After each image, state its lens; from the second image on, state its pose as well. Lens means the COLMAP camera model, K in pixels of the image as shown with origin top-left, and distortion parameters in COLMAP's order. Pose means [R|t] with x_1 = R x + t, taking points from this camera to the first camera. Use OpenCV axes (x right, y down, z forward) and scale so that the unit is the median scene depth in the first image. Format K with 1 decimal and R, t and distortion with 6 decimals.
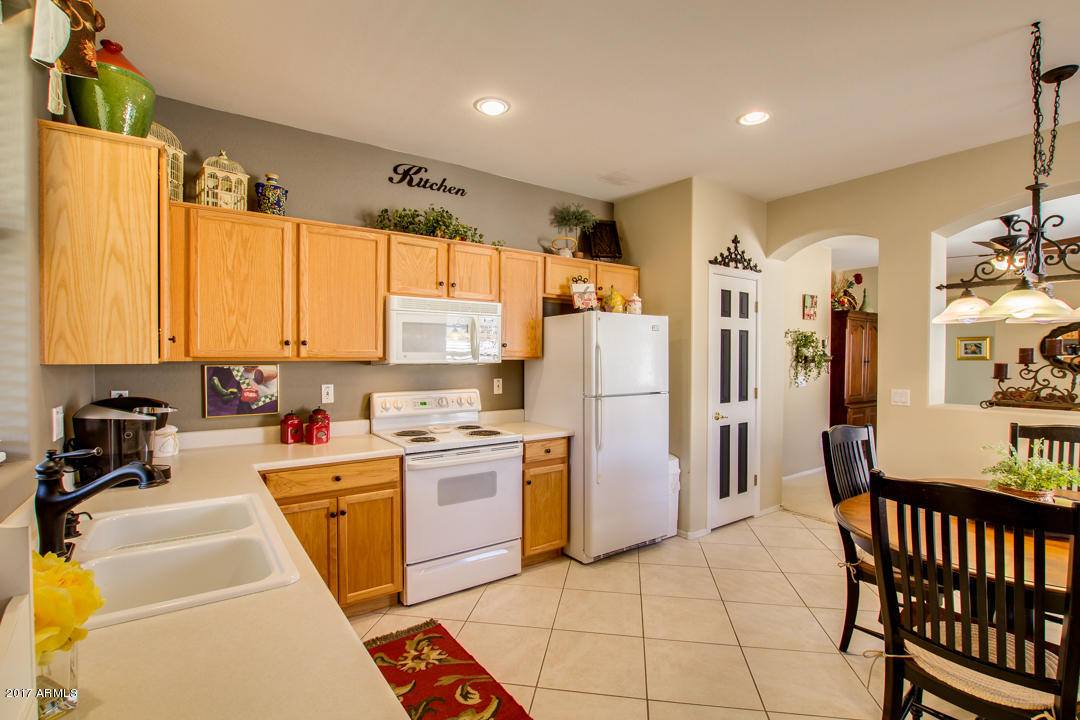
lens RADIAL K [[504.7, 0, 541.9], [0, 504.7, 363.5], [0, 0, 1]] dist [-0.028357, 0.005760]
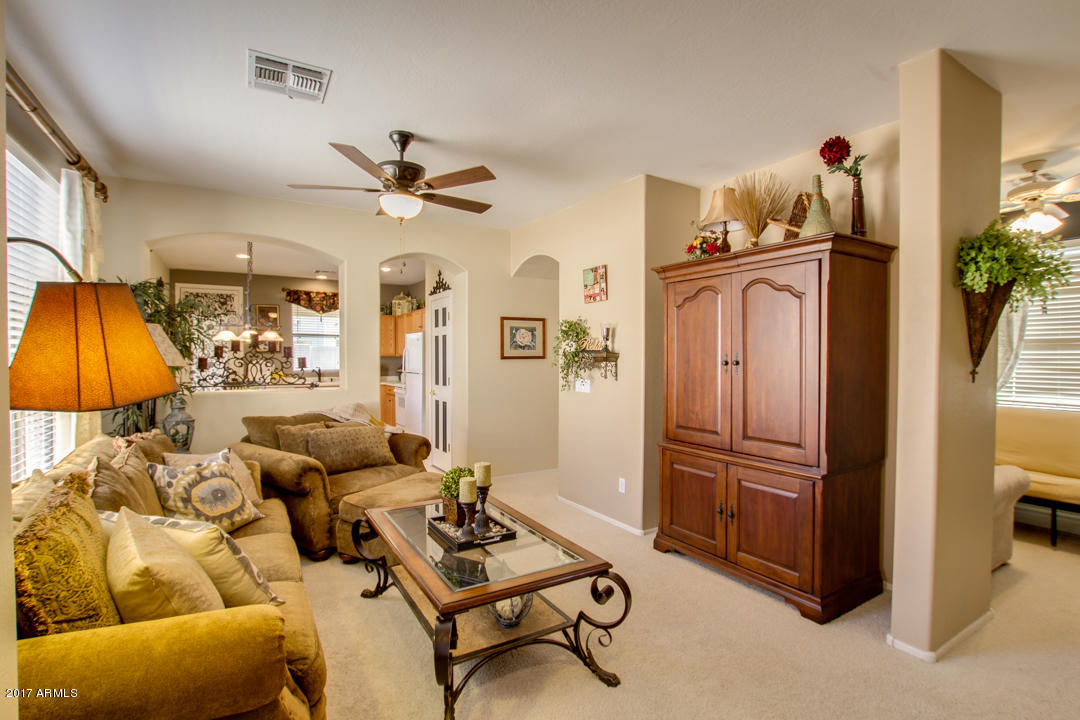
lens RADIAL K [[504.7, 0, 550.1], [0, 504.7, 364.9], [0, 0, 1]] dist [-0.028357, 0.005760]
pose [[-0.066225, 0.016000, -0.997676, 2.349182], [-0.015919, 0.999727, 0.017090, -0.016251], [0.997678, 0.017014, -0.065952, 1.835411]]
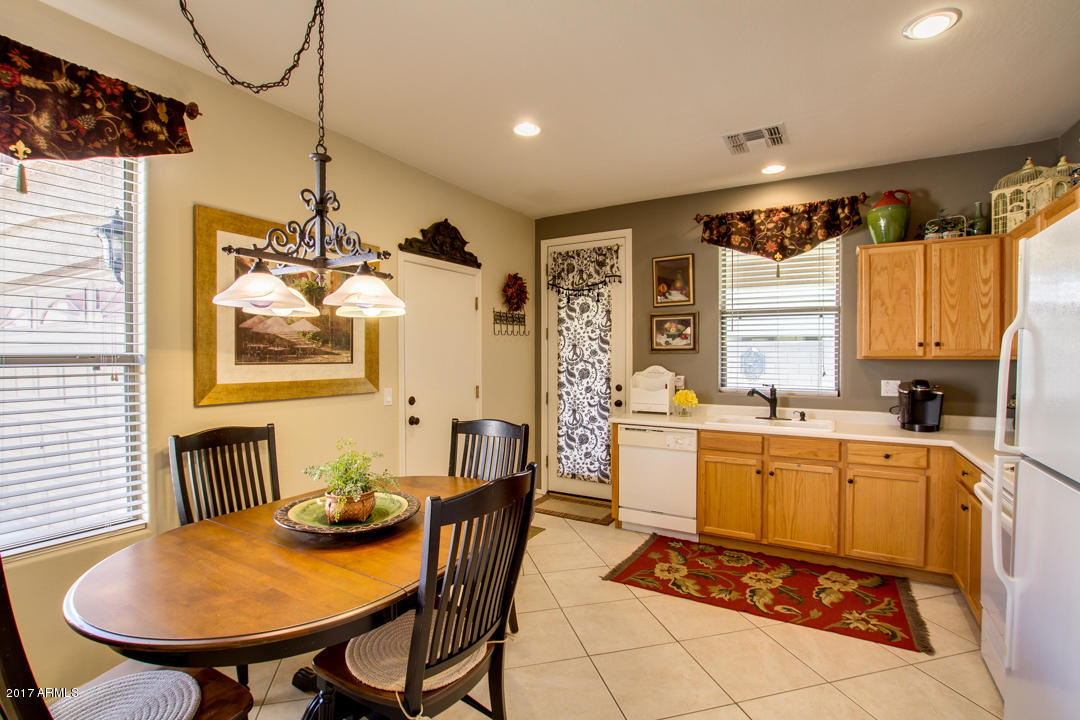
lens RADIAL K [[504.7, 0, 535.2], [0, 504.7, 361.7], [0, 0, 1]] dist [-0.028357, 0.005760]
pose [[-0.918483, 0.002774, -0.395450, 0.637049], [-0.008120, 0.999632, 0.025872, -0.016059], [0.395376, 0.026974, -0.918123, 1.243636]]
